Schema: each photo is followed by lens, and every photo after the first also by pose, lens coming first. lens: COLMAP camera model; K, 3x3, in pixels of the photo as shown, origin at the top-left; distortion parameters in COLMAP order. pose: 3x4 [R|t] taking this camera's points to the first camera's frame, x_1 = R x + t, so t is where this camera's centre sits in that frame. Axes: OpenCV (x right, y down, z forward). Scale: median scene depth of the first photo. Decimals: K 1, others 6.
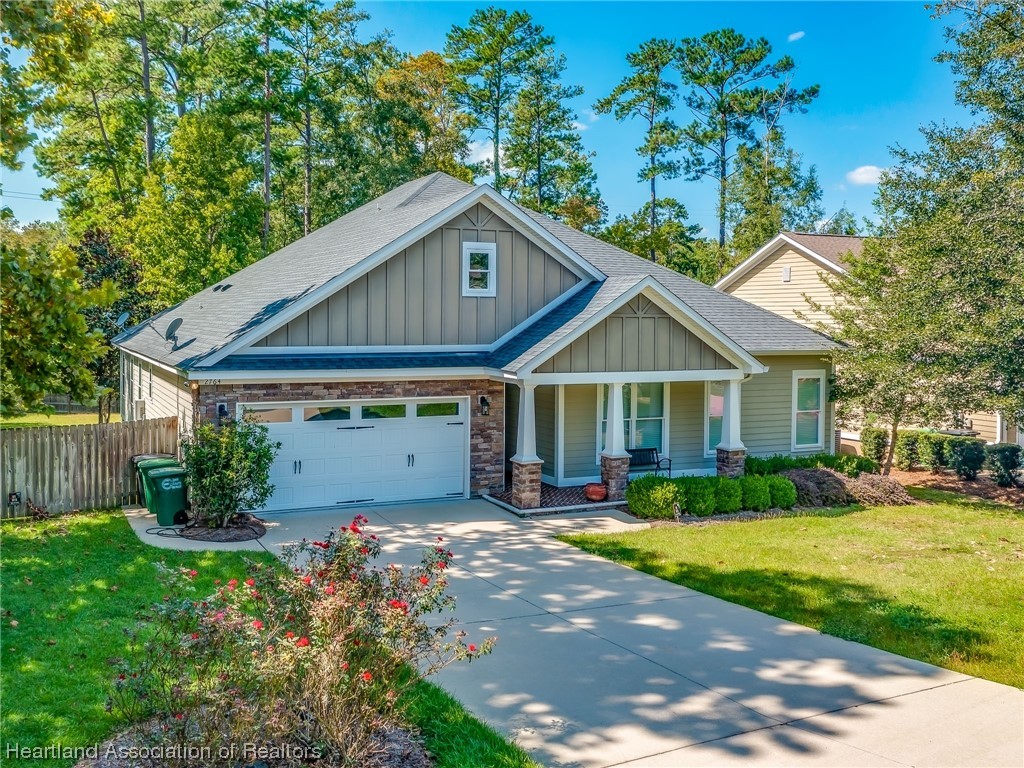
lens RADIAL K [[921.0, 0, 446.6], [0, 921.0, 328.8], [0, 0, 1]] dist [-0.001899, 0.007926]
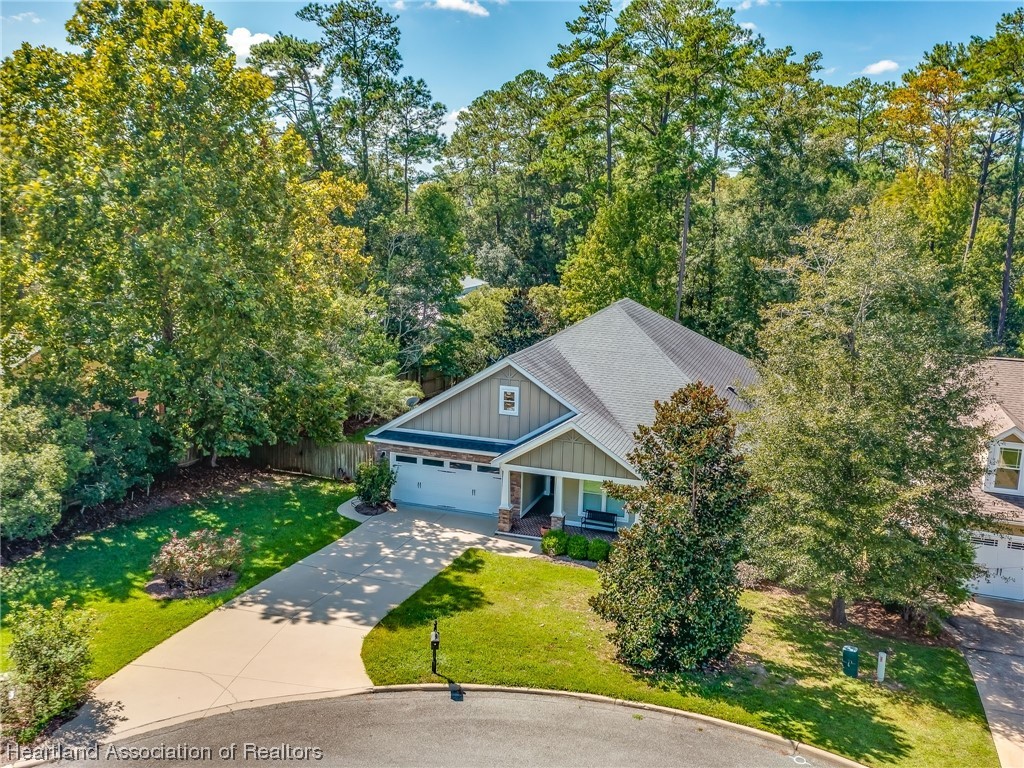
lens RADIAL K [[906.8, 0, 512.0], [0, 906.8, 384.0], [0, 0, 1]] dist [0.012342, 0.020574]
pose [[0.745670, 0.145160, -0.650311, 1.252420], [-0.035113, 0.983186, 0.179200, -0.435676], [0.665389, -0.110790, 0.738229, -0.348044]]
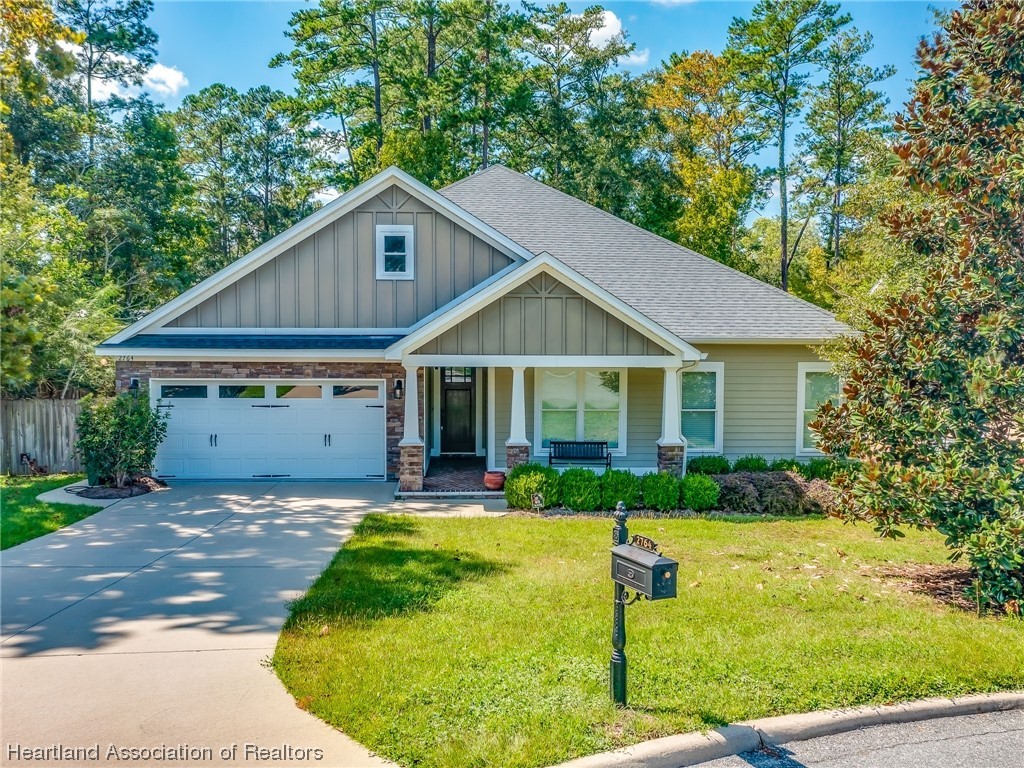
lens RADIAL K [[906.8, 0, 512.0], [0, 906.8, 384.0], [0, 0, 1]] dist [0.012342, 0.020574]
pose [[0.935532, 0.016901, -0.352836, 0.514452], [-0.003313, 0.999231, 0.039081, 0.039975], [0.353225, -0.035393, 0.934869, 0.126878]]
